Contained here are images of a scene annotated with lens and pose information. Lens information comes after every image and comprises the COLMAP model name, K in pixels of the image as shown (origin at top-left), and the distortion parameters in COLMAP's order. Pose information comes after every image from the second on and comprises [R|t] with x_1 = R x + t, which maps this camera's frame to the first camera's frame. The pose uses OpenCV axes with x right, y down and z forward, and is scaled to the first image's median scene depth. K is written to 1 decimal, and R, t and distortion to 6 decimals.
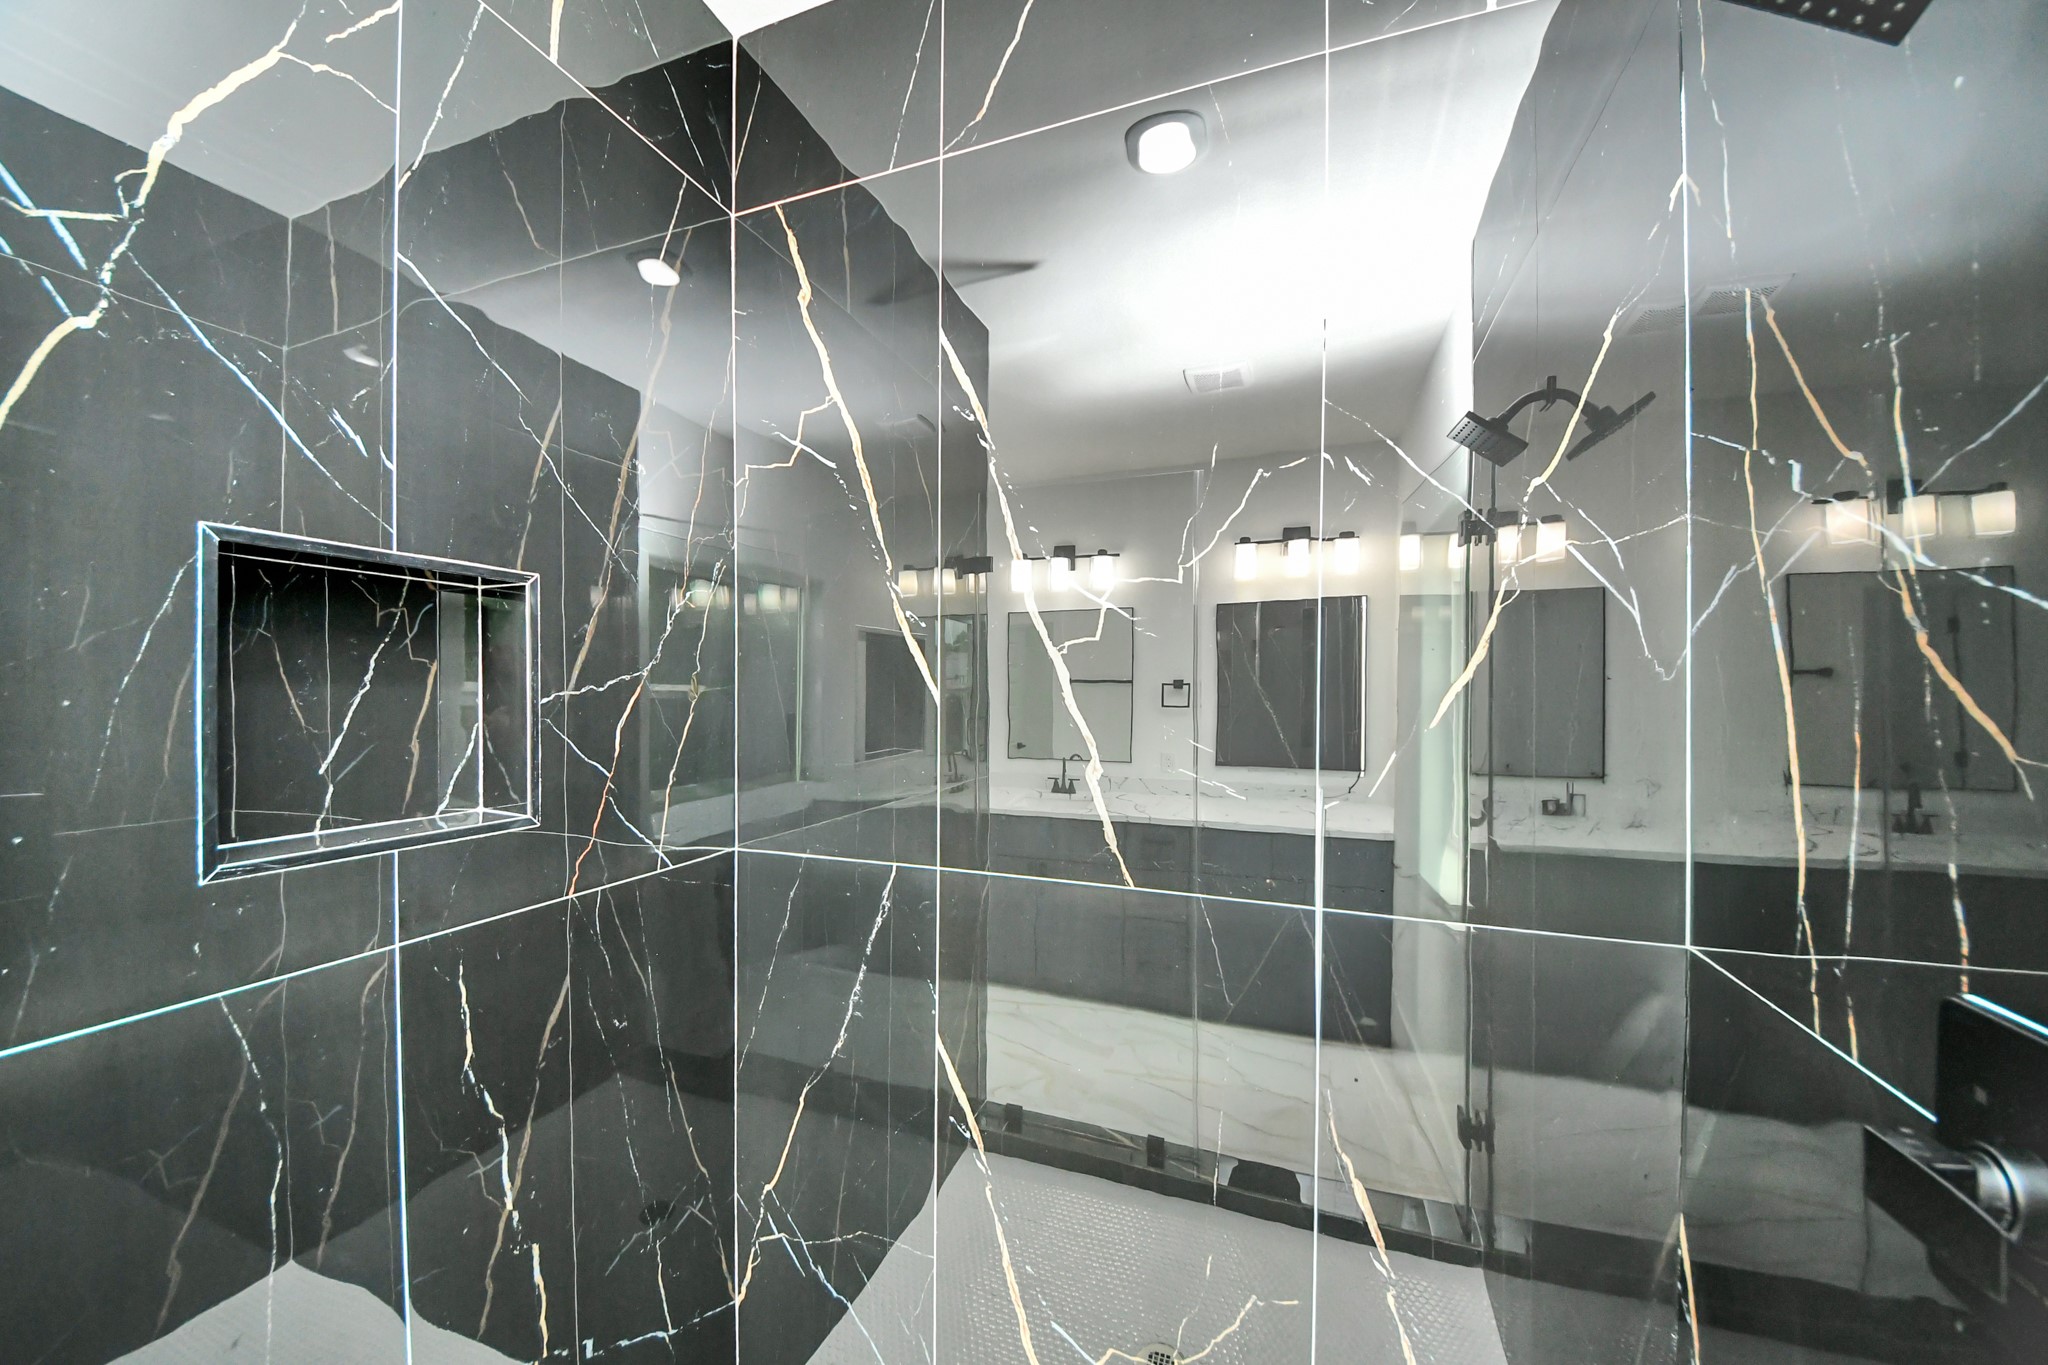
lens RADIAL K [[738.4, 0, 1024.0], [0, 738.4, 682.5], [0, 0, 1]] dist [0.035353, -0.023685]
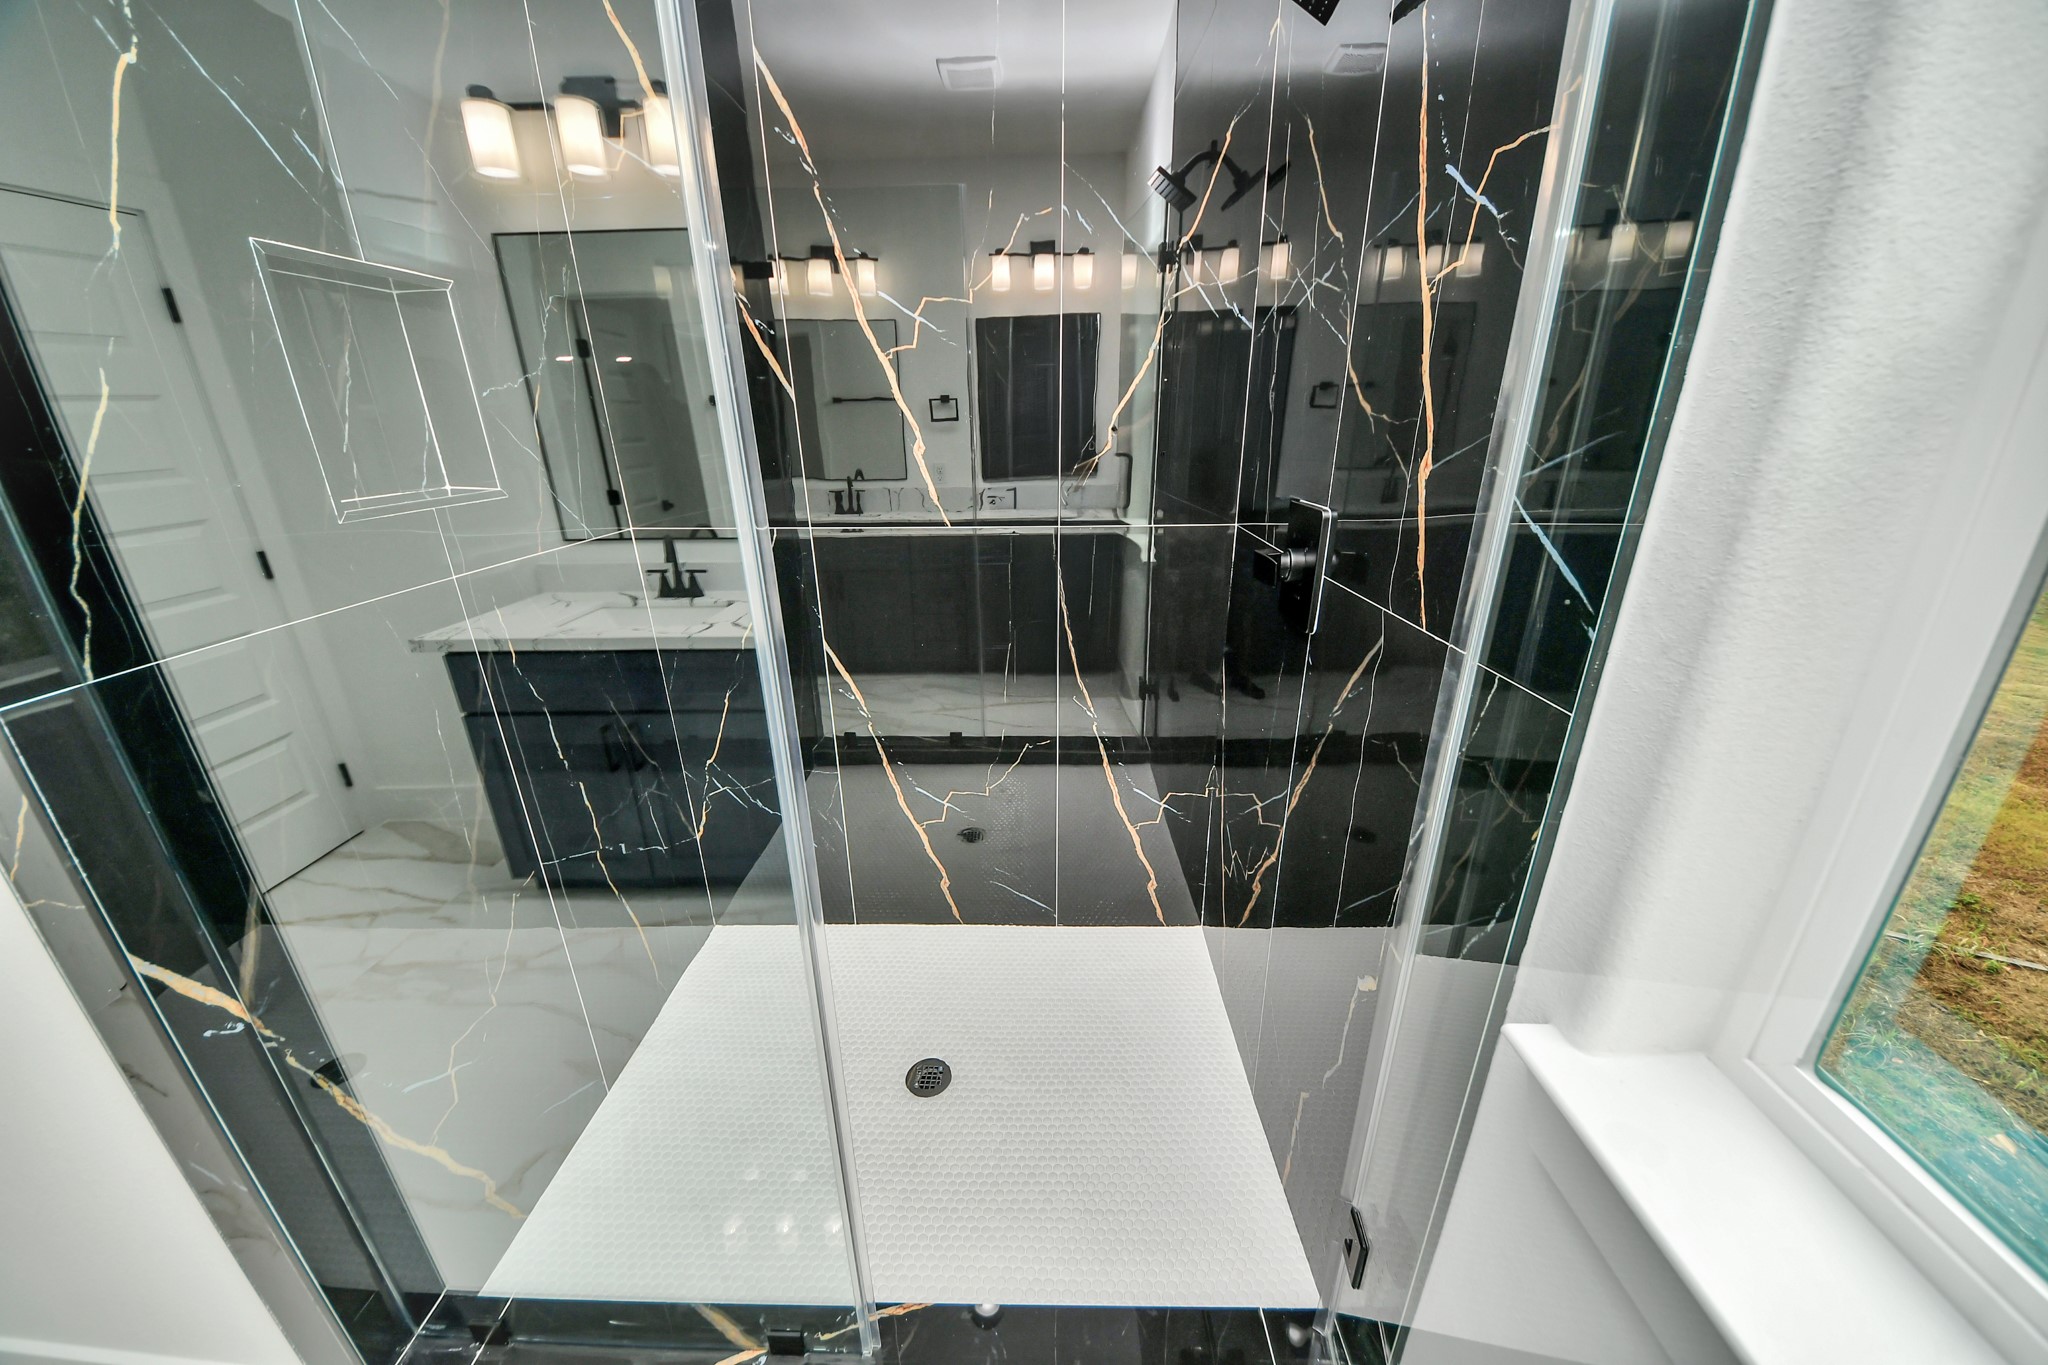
lens RADIAL K [[730.3, 0, 1032.4], [0, 730.3, 699.8], [0, 0, 1]] dist [0.037934, -0.022588]
pose [[0.942266, -0.137067, 0.305528, -0.106821], [0.015423, 0.929187, 0.369288, 0.026157], [-0.334510, -0.343256, 0.877655, -0.271772]]
